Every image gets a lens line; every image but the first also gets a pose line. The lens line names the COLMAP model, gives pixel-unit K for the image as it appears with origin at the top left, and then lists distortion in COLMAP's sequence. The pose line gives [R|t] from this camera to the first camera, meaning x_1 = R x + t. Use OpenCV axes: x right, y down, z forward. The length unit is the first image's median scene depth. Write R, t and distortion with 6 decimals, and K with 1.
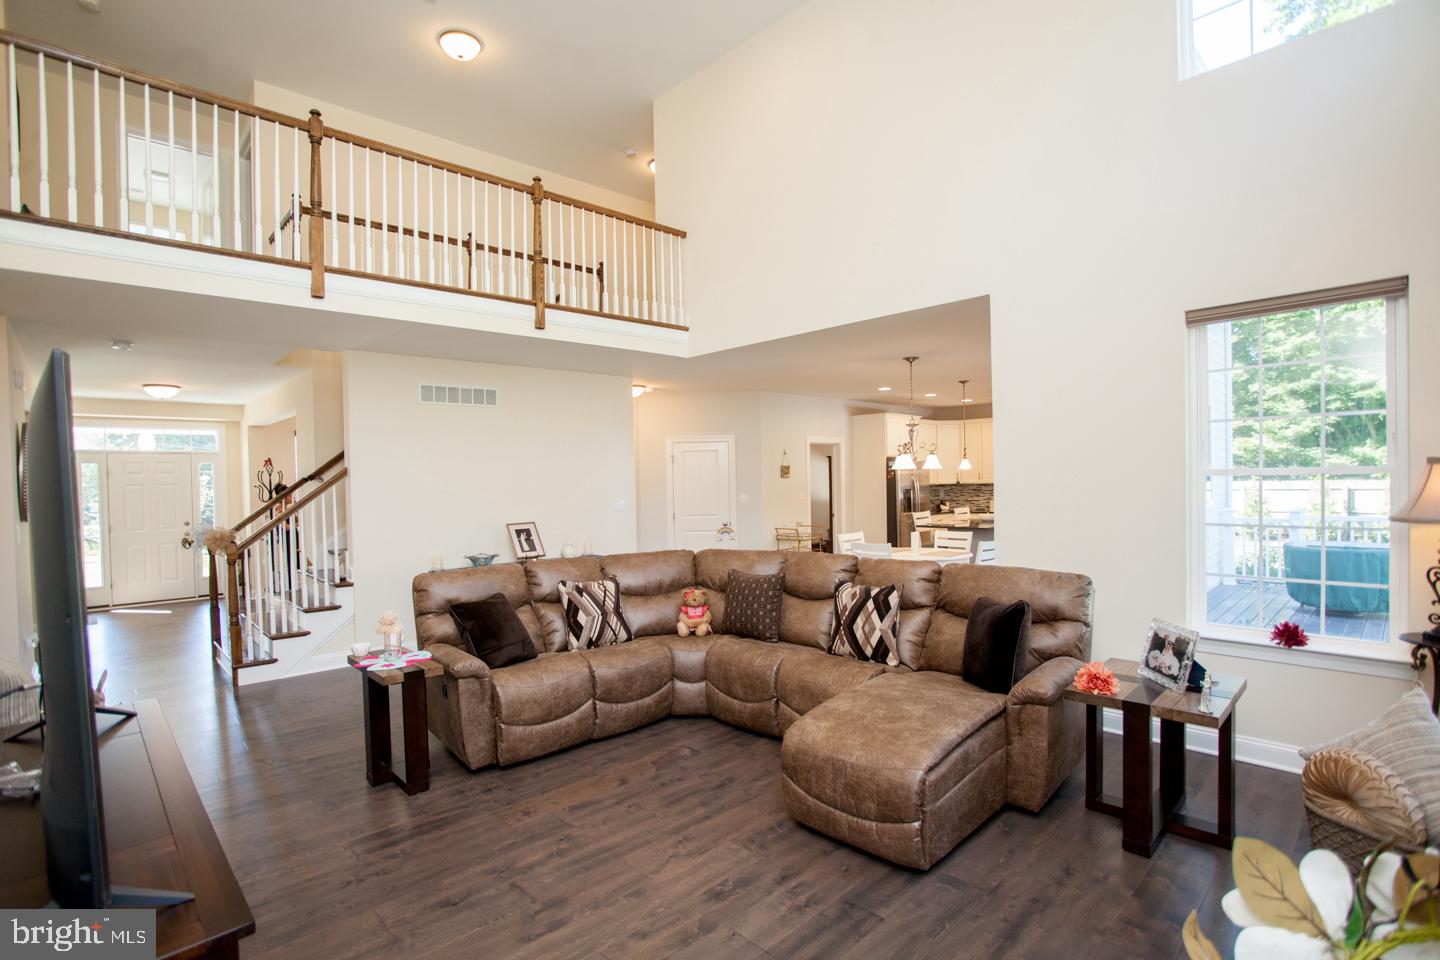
lens RADIAL K [[688.3, 0, 705.6], [0, 688.3, 488.1], [0, 0, 1]] dist [-0.049732, 0.016141]
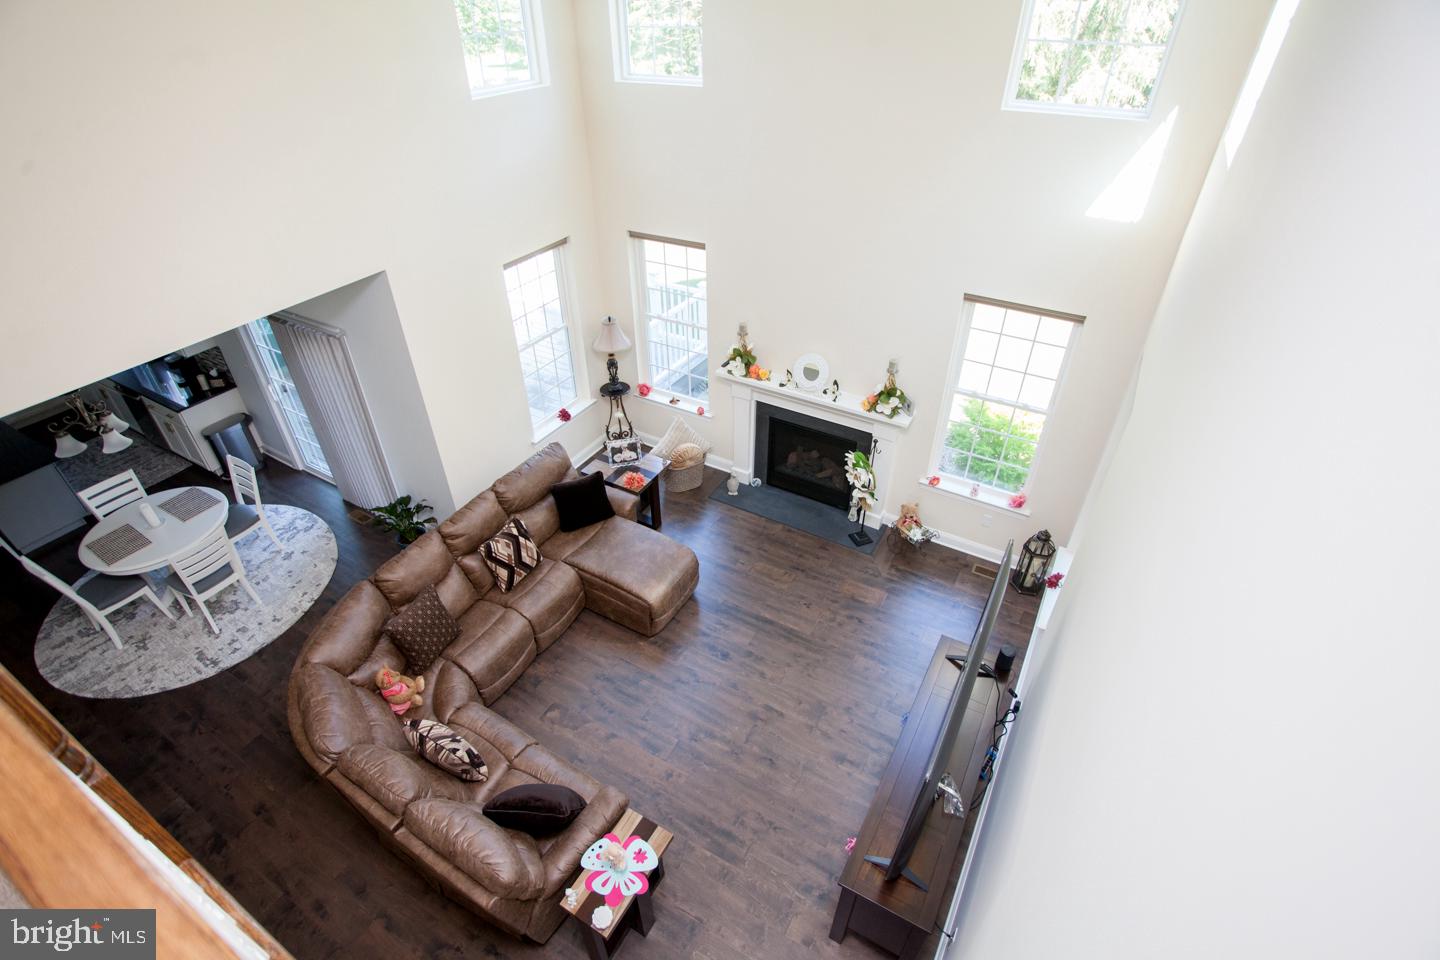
lens RADIAL K [[688.3, 0, 713.8], [0, 688.3, 484.2], [0, 0, 1]] dist [-0.049732, 0.016141]
pose [[-0.268273, -0.552077, 0.789456, -0.892884], [0.033206, 0.813709, 0.580323, -0.710521], [-0.962770, 0.181900, -0.199964, 0.882720]]
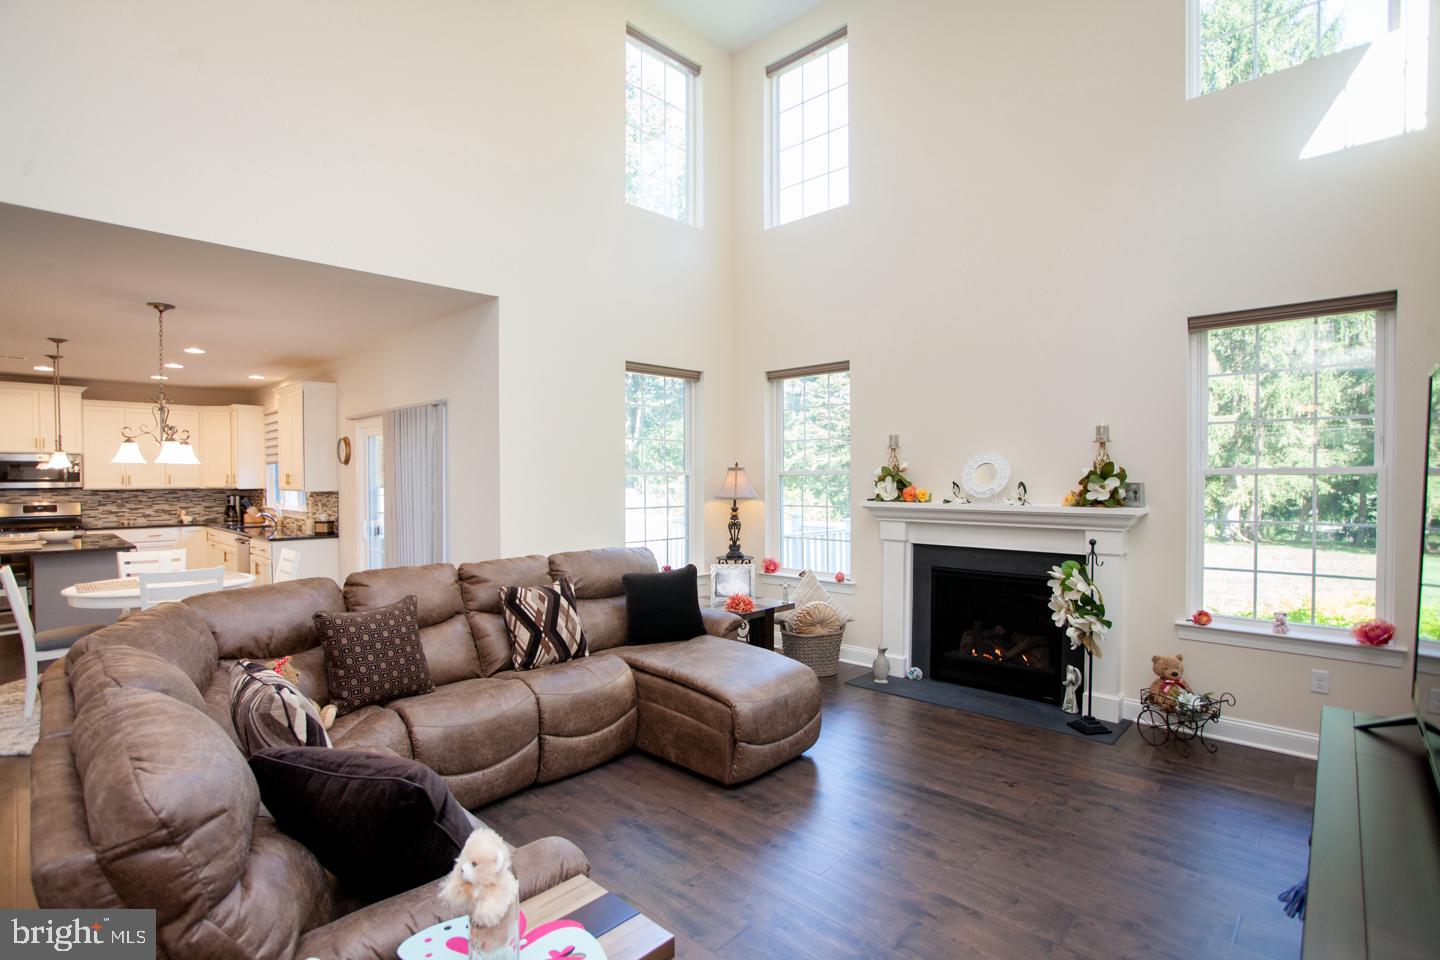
lens RADIAL K [[688.3, 0, 721.2], [0, 688.3, 487.1], [0, 0, 1]] dist [-0.049732, 0.016141]
pose [[-0.051883, 0.003862, 0.998646, -0.727573], [0.018933, 0.999817, -0.002883, 0.016790], [-0.998474, 0.018758, -0.051947, 0.826923]]
